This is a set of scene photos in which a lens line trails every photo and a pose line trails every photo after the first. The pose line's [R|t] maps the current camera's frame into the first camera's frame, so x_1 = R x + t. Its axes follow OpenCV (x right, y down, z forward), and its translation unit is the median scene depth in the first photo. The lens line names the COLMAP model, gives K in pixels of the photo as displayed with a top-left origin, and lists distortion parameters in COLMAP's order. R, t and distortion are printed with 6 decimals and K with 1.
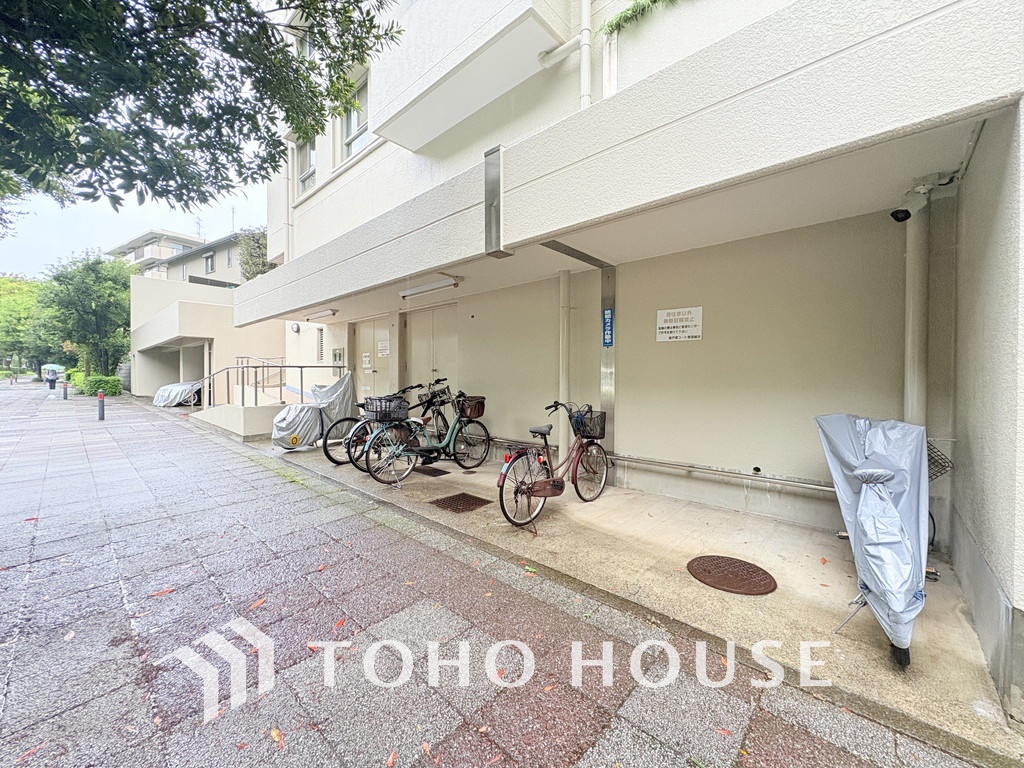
lens RADIAL K [[411.2, 0, 512.0], [0, 411.2, 384.0], [0, 0, 1]] dist [0.001027, 0.000301]
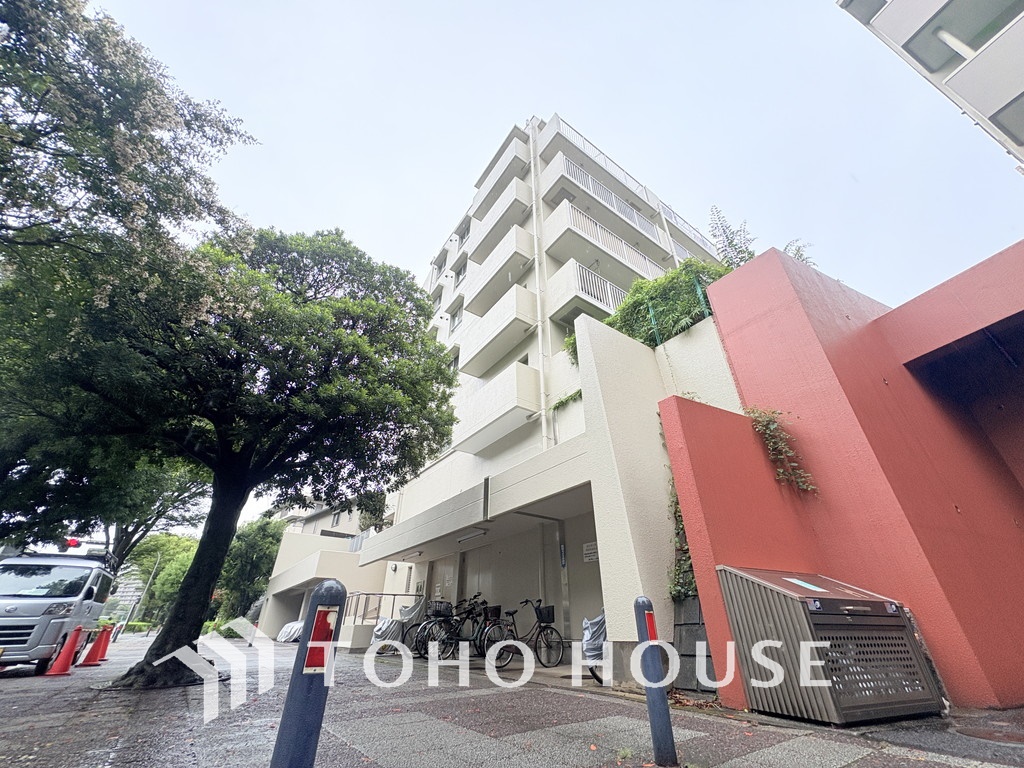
lens RADIAL K [[411.2, 0, 512.0], [0, 411.2, 384.0], [0, 0, 1]] dist [0.001027, 0.000301]
pose [[0.977263, -0.111052, -0.180623, 0.199169], [-0.002543, 0.845671, -0.533699, 0.086715], [0.212016, 0.522023, 0.826160, -0.419929]]
